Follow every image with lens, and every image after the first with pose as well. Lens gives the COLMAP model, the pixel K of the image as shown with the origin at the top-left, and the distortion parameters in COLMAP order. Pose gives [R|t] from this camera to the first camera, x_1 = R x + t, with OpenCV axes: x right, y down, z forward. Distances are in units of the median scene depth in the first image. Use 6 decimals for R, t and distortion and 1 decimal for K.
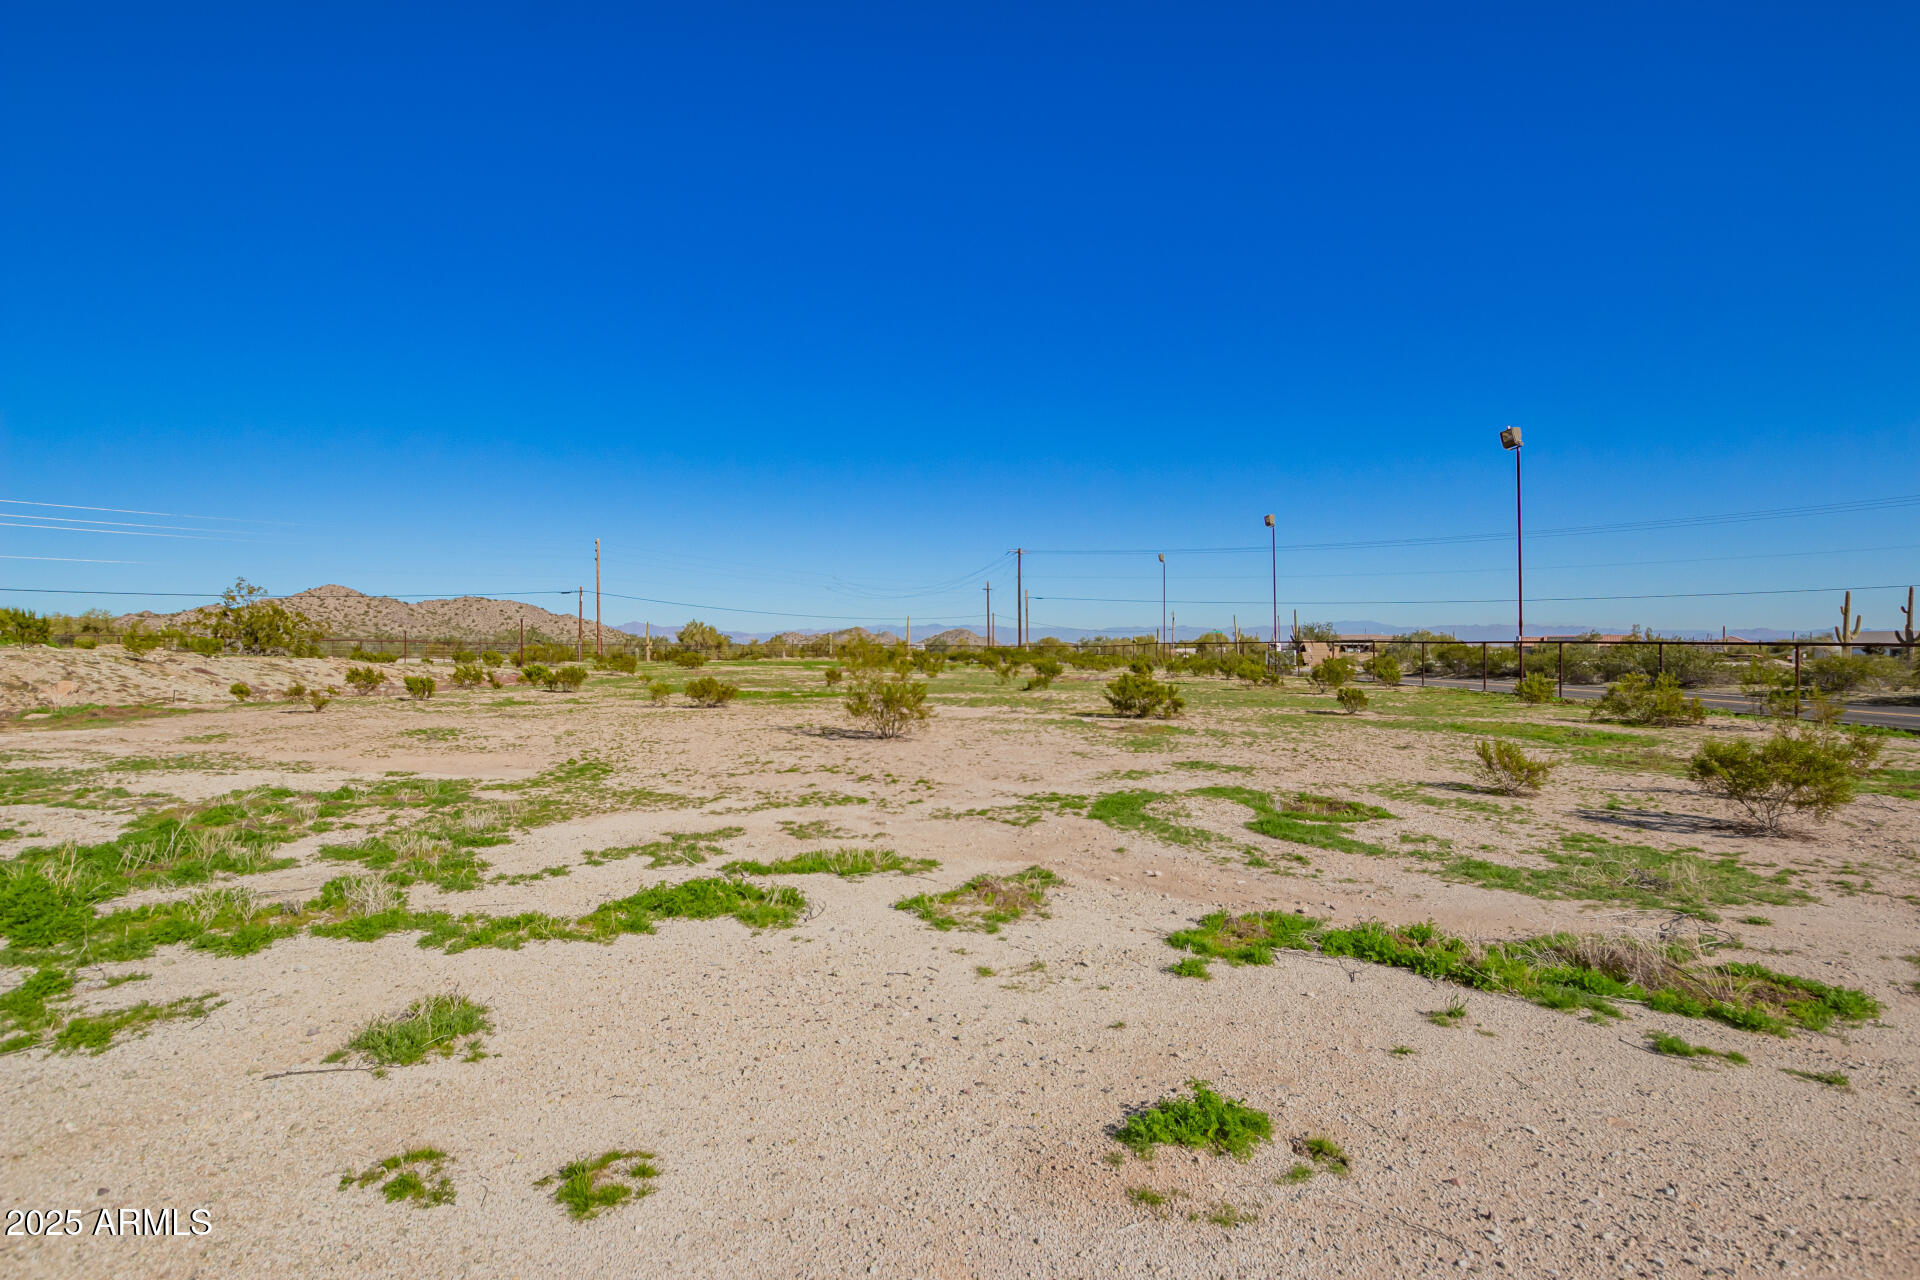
lens RADIAL K [[917.2, 0, 960.0], [0, 917.2, 640.0], [0, 0, 1]] dist [-0.027534, 0.002086]
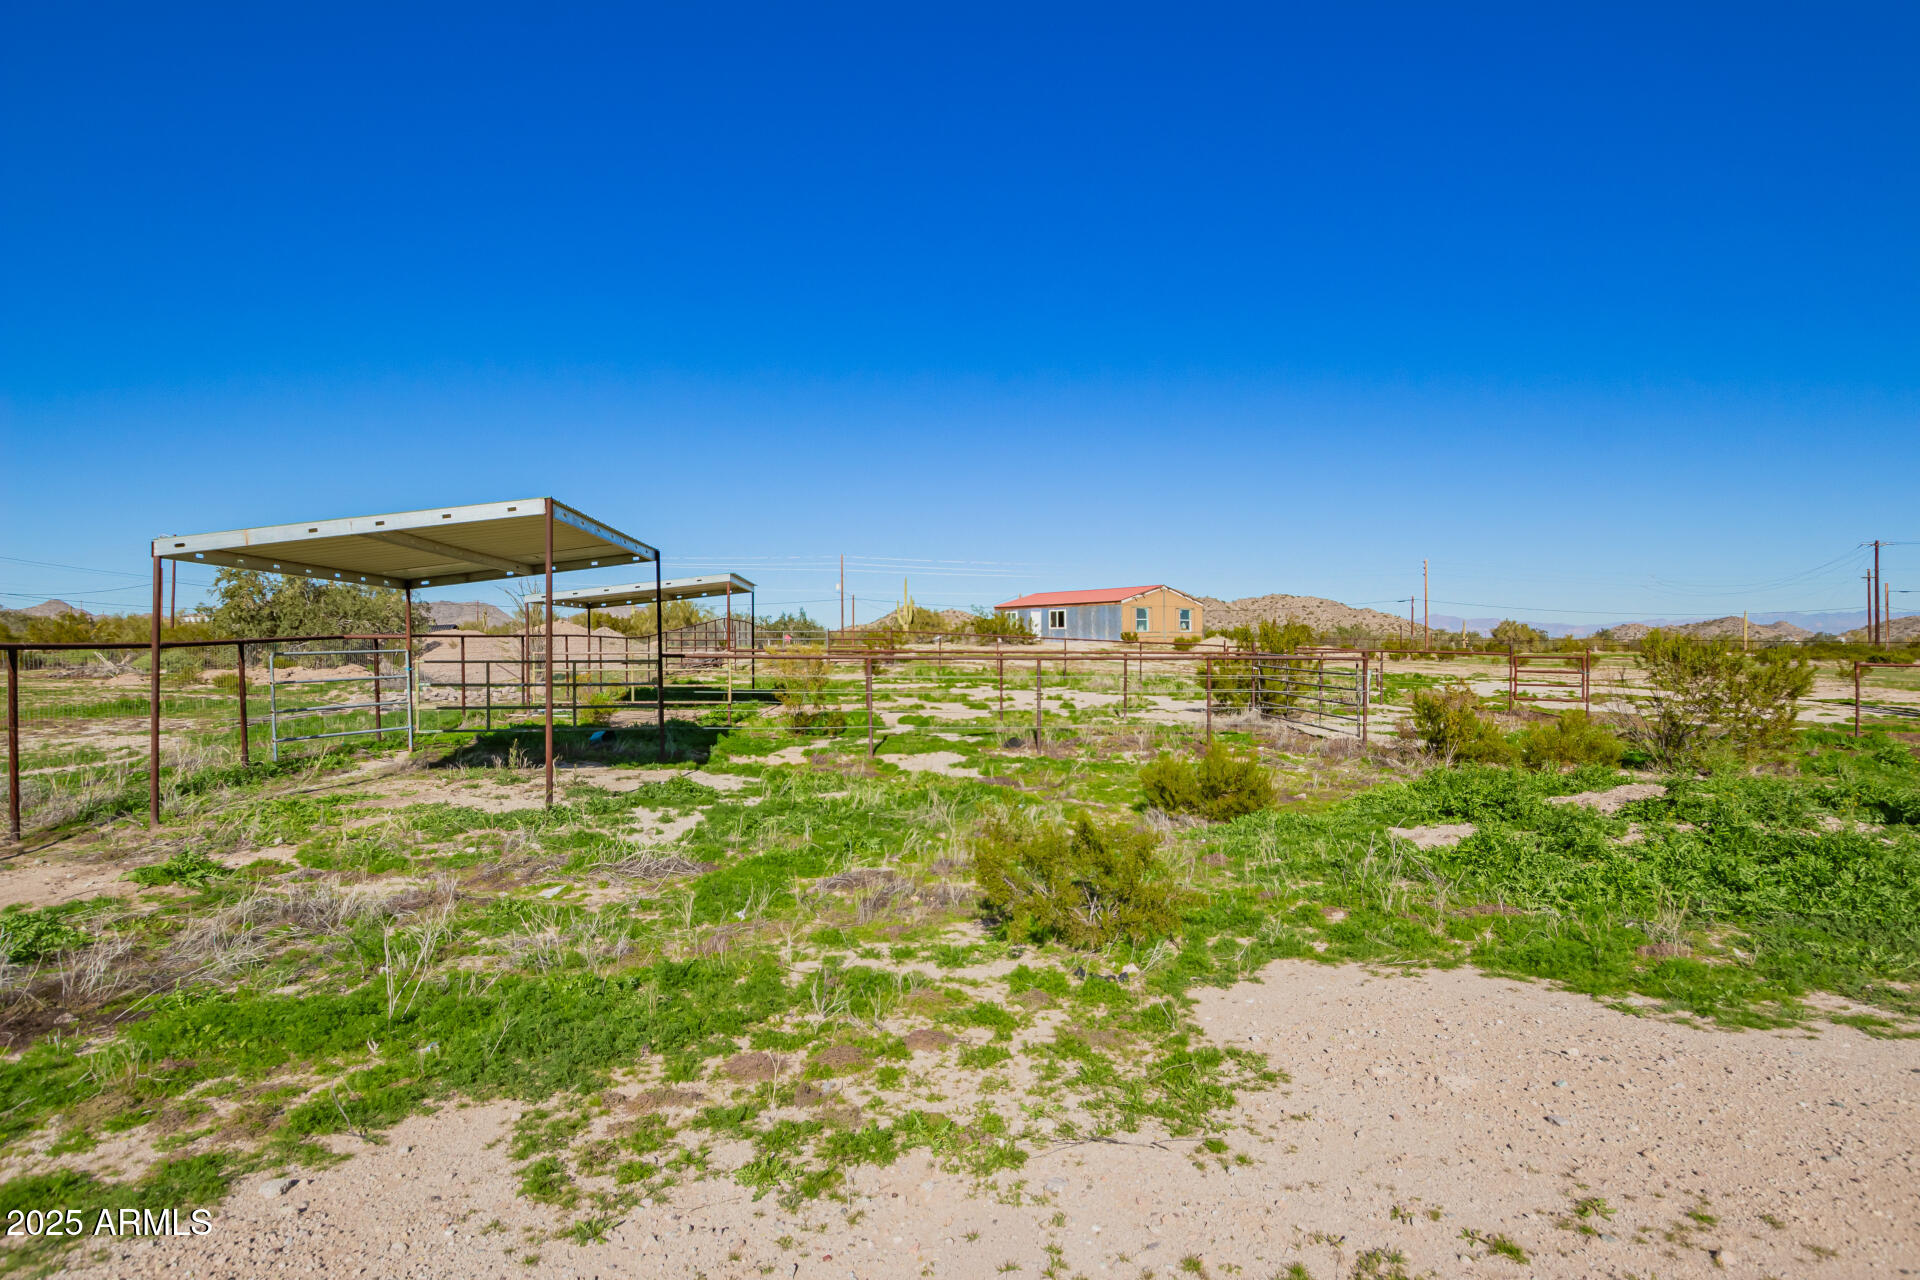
lens RADIAL K [[898.8, 0, 960.0], [0, 898.8, 640.0], [0, 0, 1]] dist [-0.025911, 0.000362]
pose [[0.673705, 0.002413, -0.738996, 0.372939], [0.002898, 0.999978, 0.005906, -0.014098], [0.738995, -0.006121, 0.673683, -1.331284]]
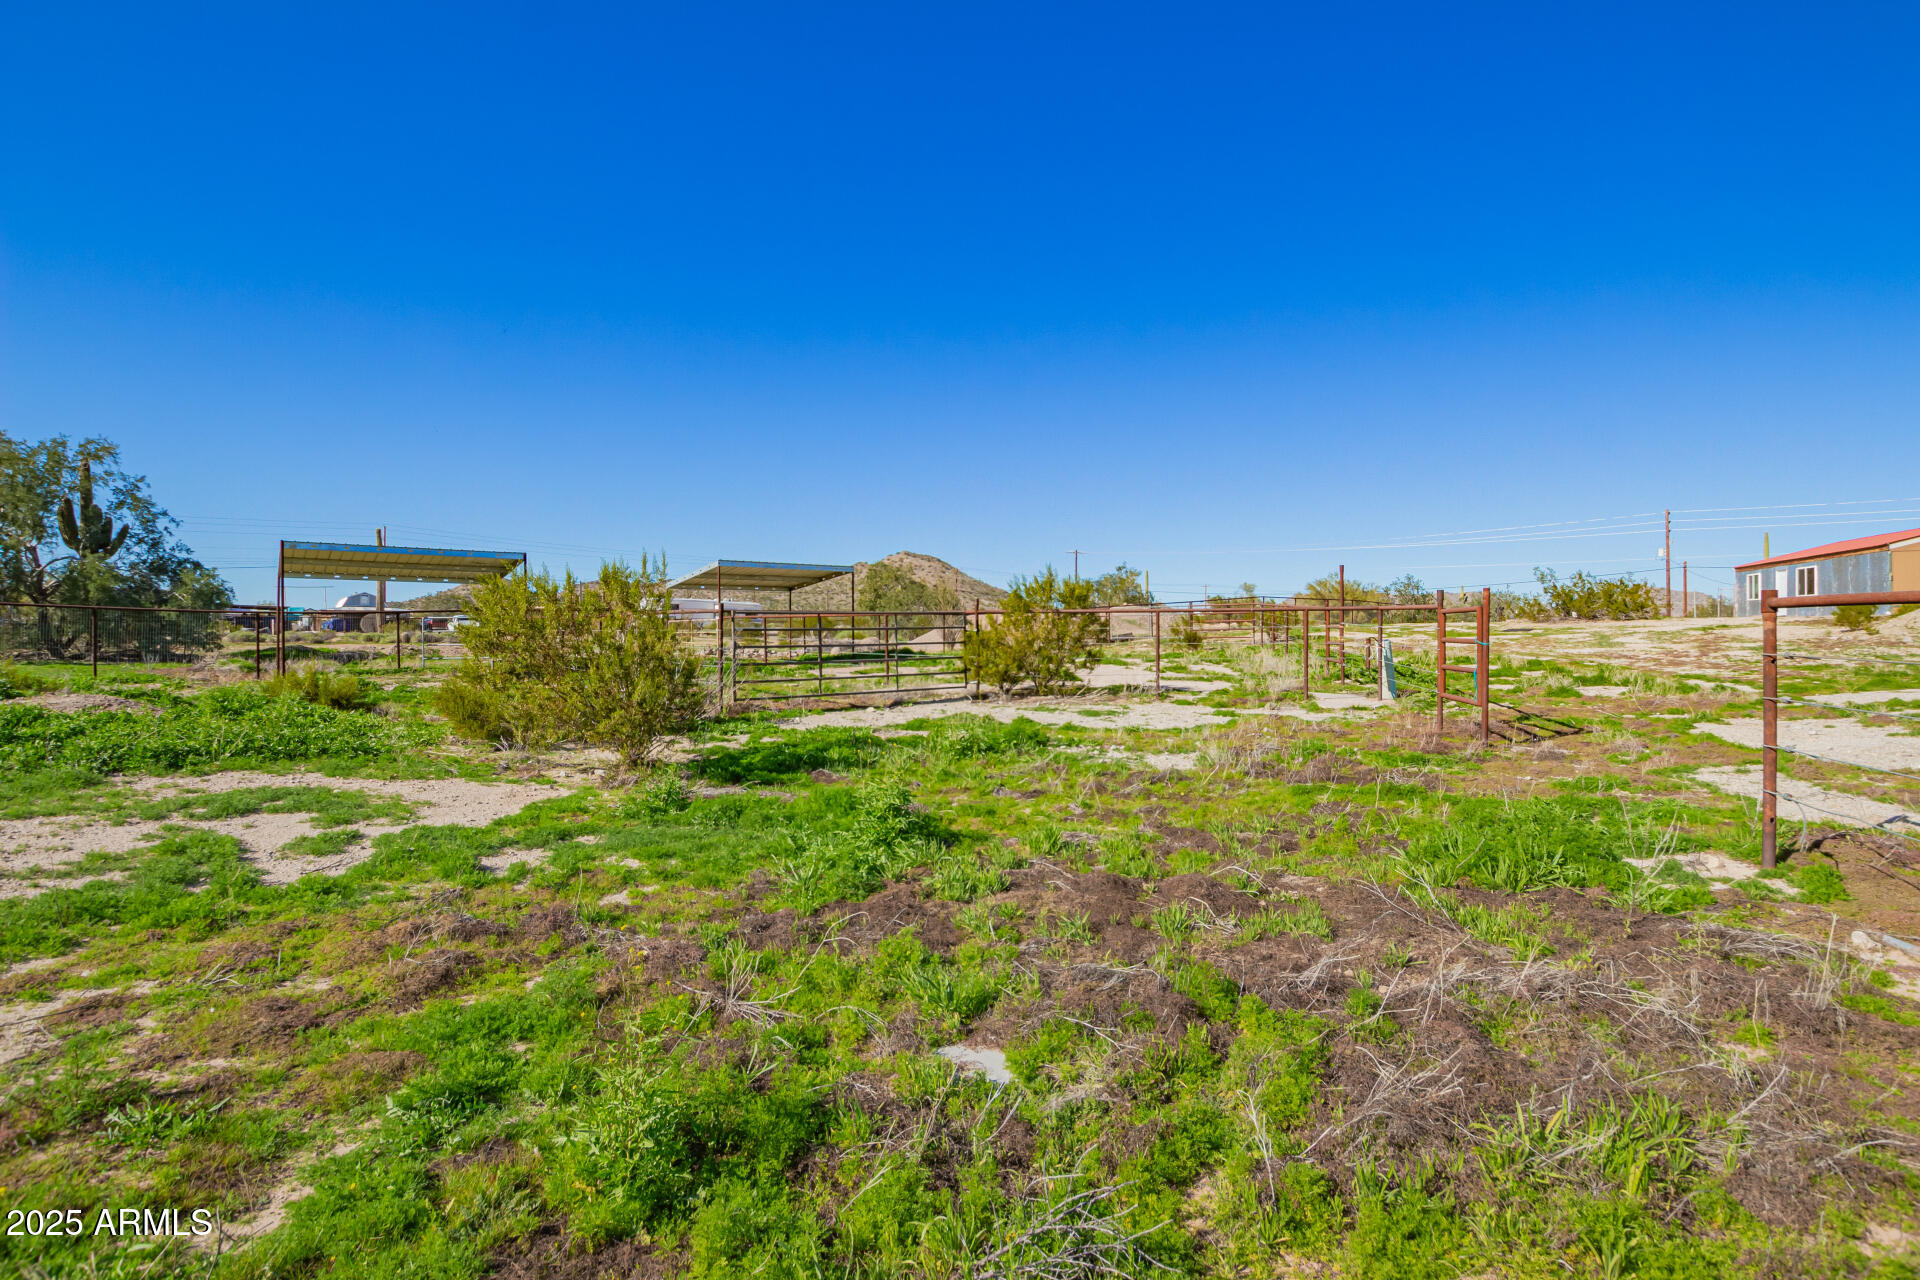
lens RADIAL K [[917.2, 0, 960.0], [0, 917.2, 640.0], [0, 0, 1]] dist [-0.027534, 0.002086]
pose [[-0.260376, 0.011045, -0.965444, 0.612712], [0.010059, 0.999911, 0.008726, 0.017937], [0.965455, -0.007439, -0.260465, -0.438522]]
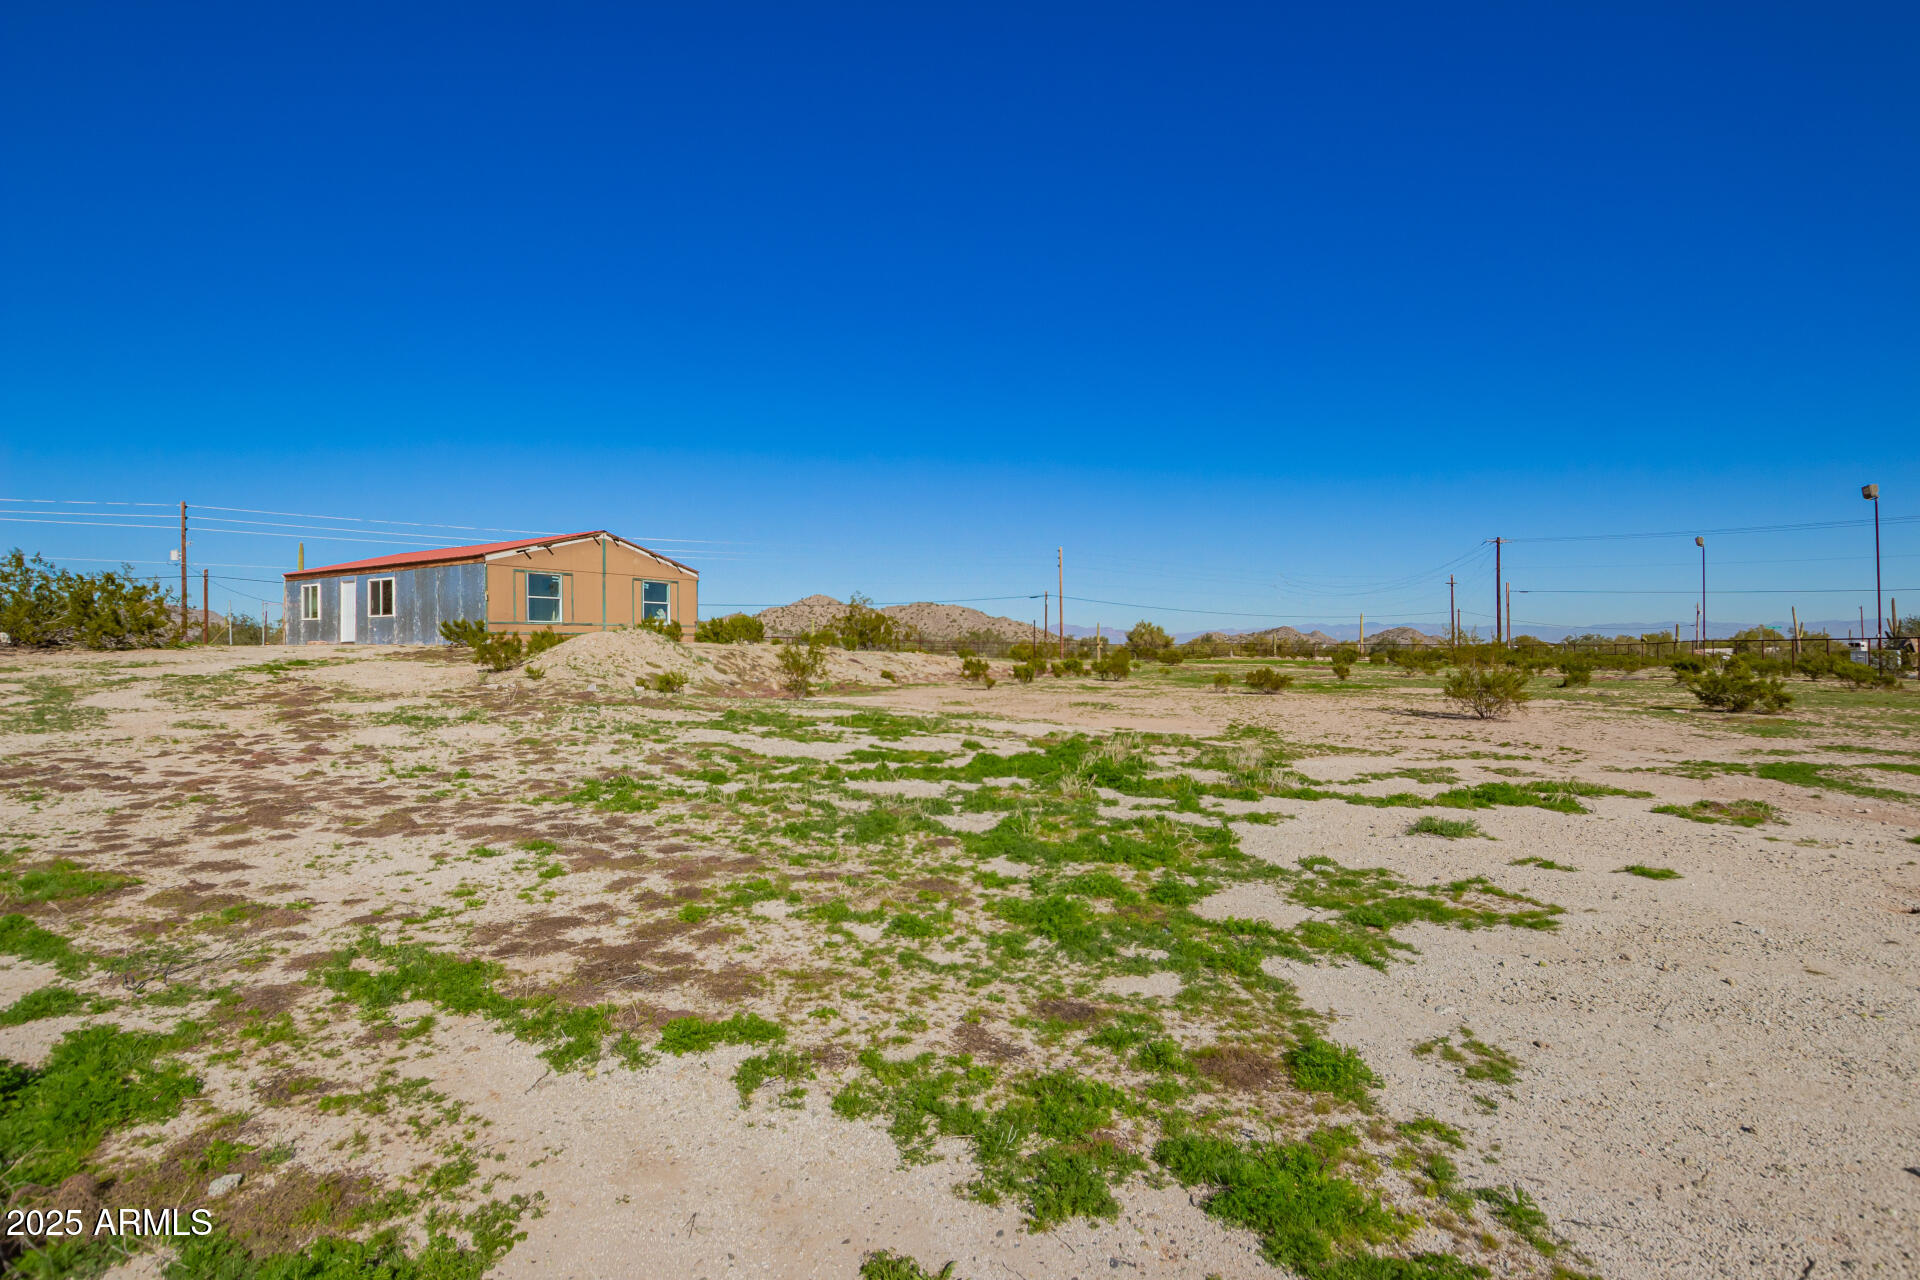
lens RADIAL K [[917.2, 0, 960.0], [0, 917.2, 640.0], [0, 0, 1]] dist [-0.027534, 0.002086]
pose [[0.899432, -0.003211, -0.437049, -0.088383], [0.003121, 0.999995, -0.000926, 0.003743], [0.437049, -0.000531, 0.899437, -0.157112]]
